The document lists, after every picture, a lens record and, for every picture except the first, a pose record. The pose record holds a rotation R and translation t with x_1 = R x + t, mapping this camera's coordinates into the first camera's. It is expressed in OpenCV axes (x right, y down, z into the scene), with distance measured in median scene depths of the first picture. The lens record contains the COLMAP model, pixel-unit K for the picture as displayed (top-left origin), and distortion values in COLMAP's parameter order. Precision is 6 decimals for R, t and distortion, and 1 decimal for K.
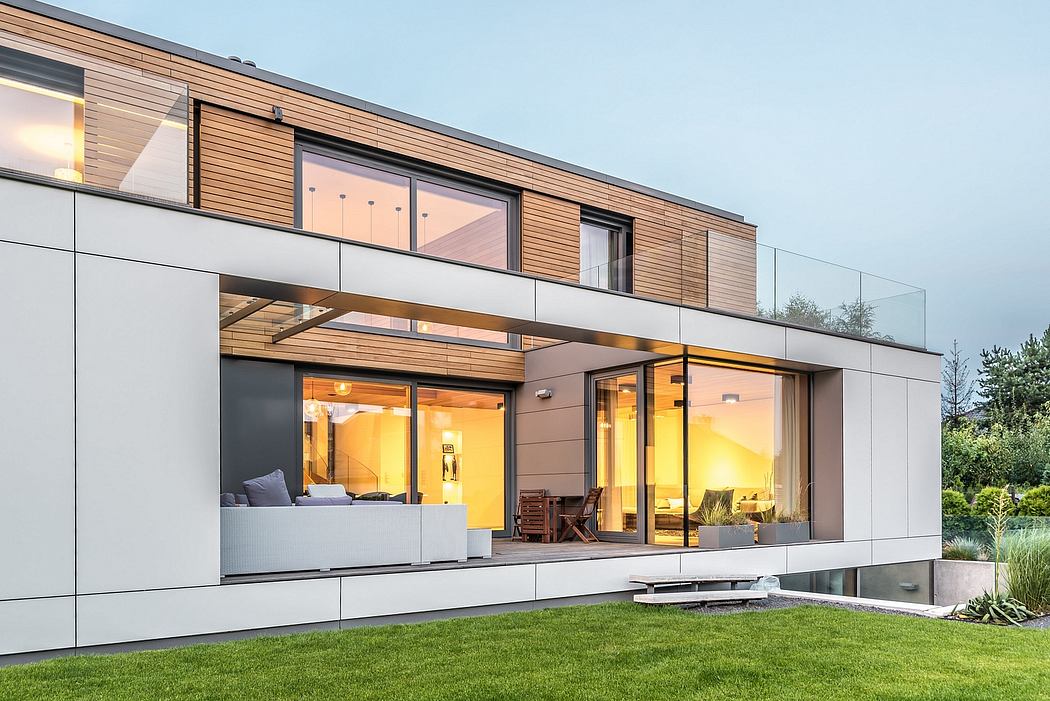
lens RADIAL K [[810.7, 0, 527.1], [0, 810.7, 324.3], [0, 0, 1]] dist [-0.002613, -0.002965]
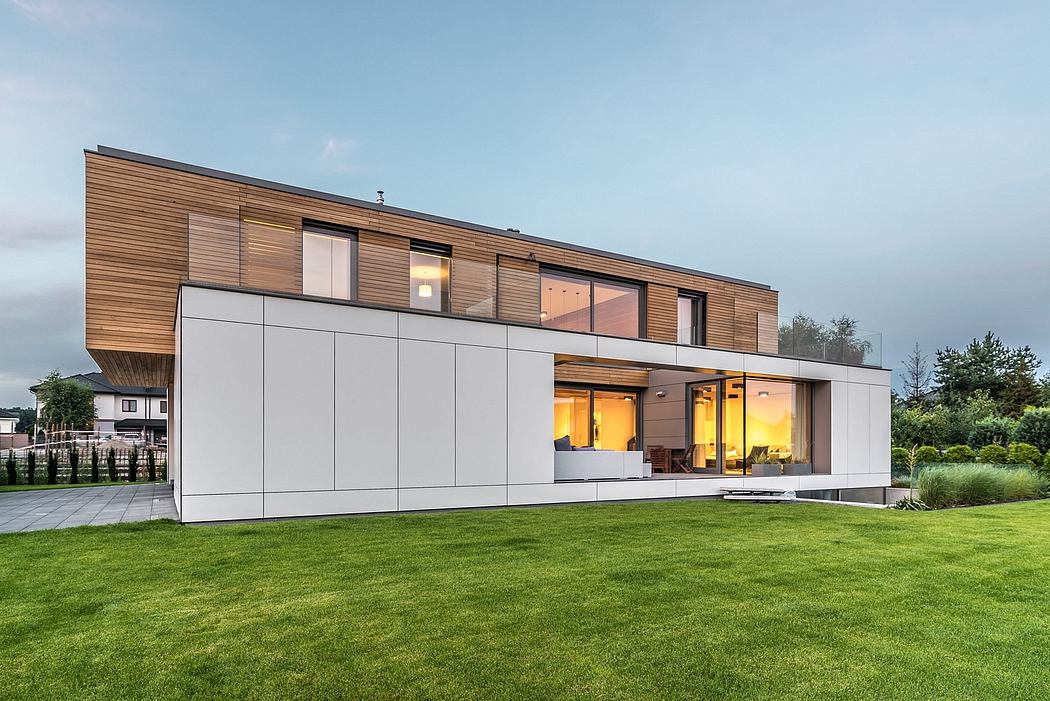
lens RADIAL K [[593.8, 0, 525.0], [0, 593.8, 350.5], [0, 0, 1]] dist [0.003521, 0.000575]
pose [[0.994110, -0.011692, -0.107746, -0.144001], [0.016065, 0.999078, 0.039812, -0.073699], [0.107181, -0.041308, 0.993381, -0.383465]]
